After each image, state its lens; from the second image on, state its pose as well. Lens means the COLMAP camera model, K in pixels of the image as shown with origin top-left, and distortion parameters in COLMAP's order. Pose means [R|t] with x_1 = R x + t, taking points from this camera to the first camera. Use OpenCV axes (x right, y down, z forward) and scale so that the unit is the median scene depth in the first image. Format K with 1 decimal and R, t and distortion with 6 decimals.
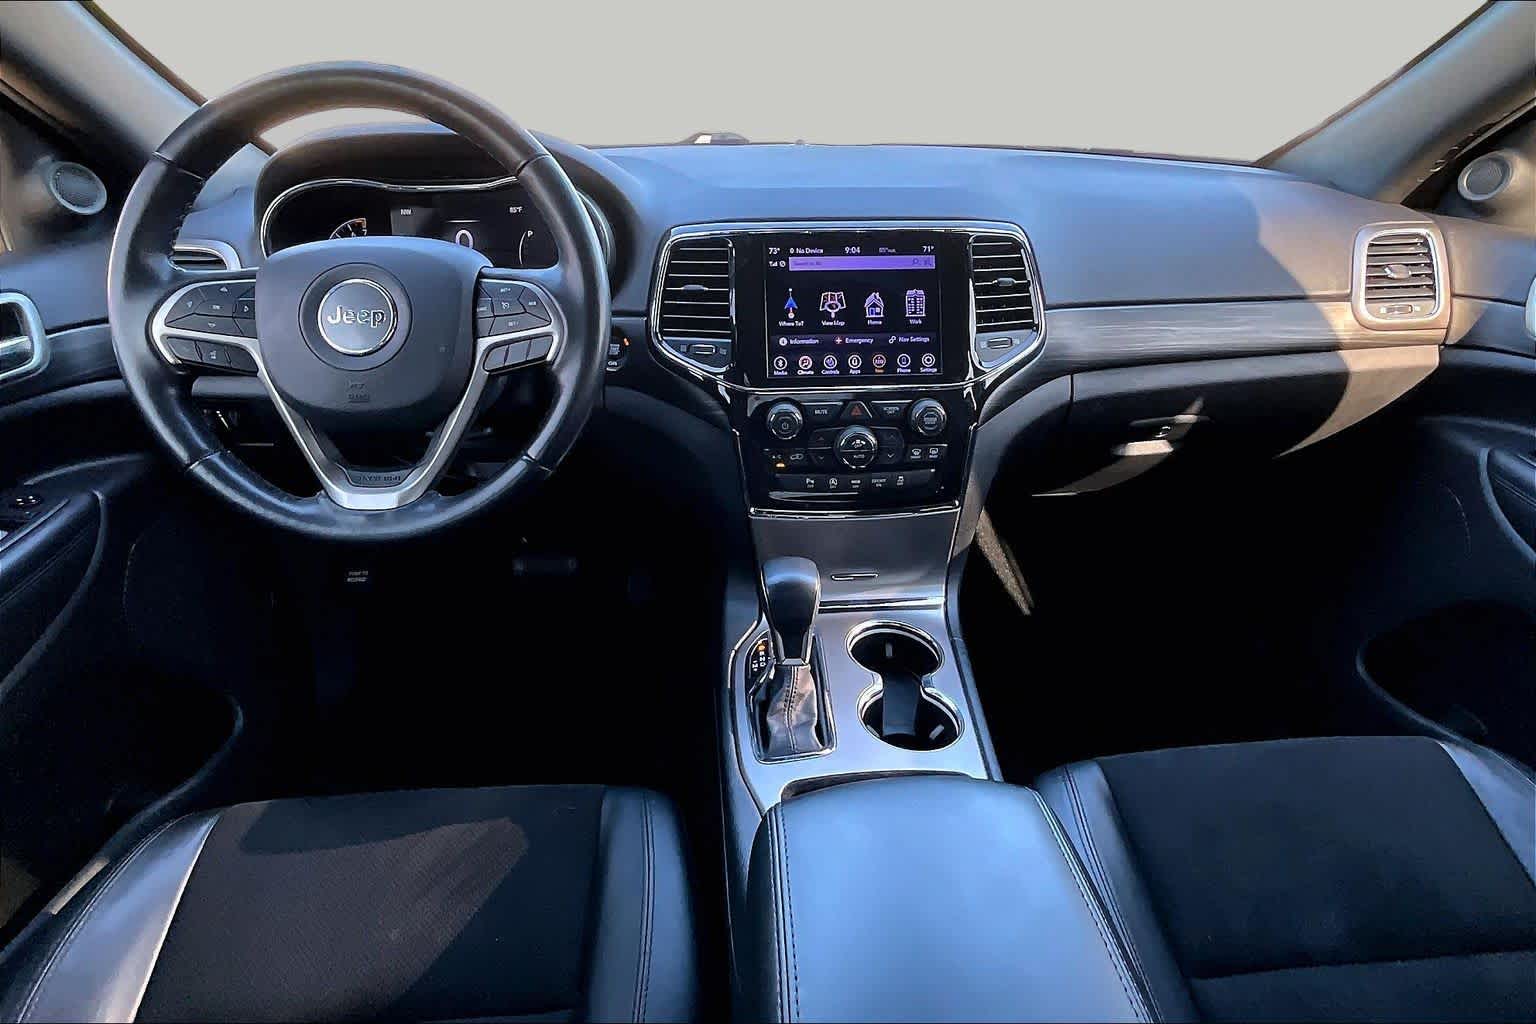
lens RADIAL K [[795.2, 0, 751.2], [0, 795.2, 455.2], [0, 0, 1]] dist [-0.001928, 0.005246]
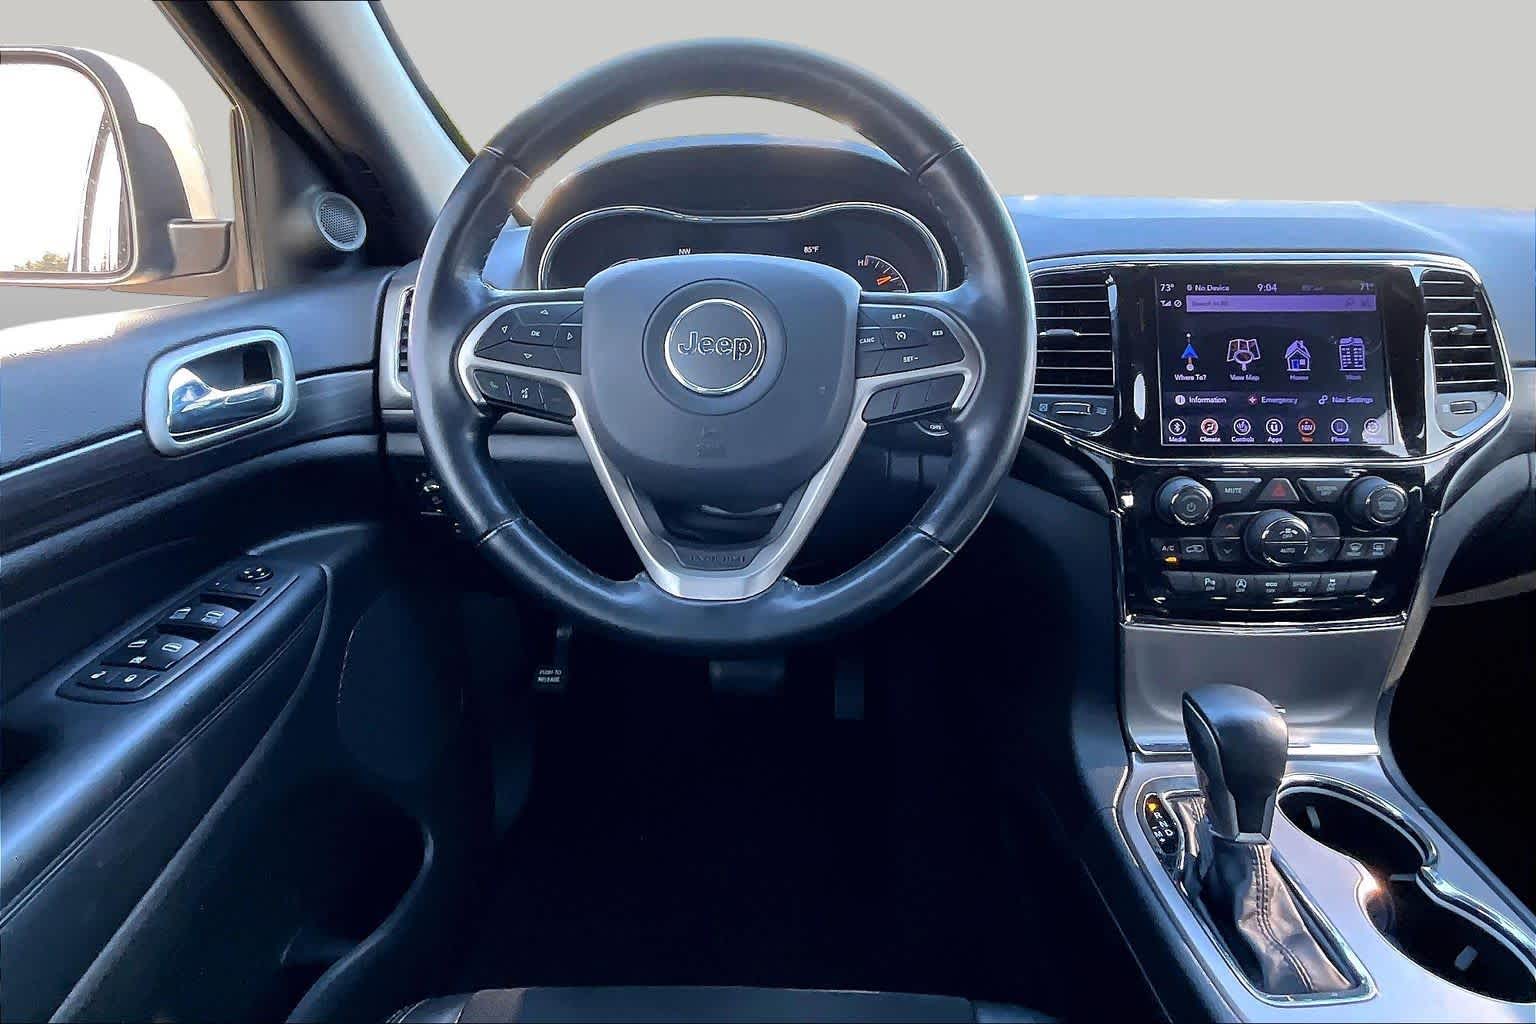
lens RADIAL K [[795.2, 0, 773.9], [0, 795.2, 451.0], [0, 0, 1]] dist [-0.001928, 0.005246]
pose [[0.996164, 0.019682, -0.085263, -0.291325], [-0.030268, 0.991732, -0.124706, 0.016891], [0.082104, 0.126808, 0.988523, 0.198573]]
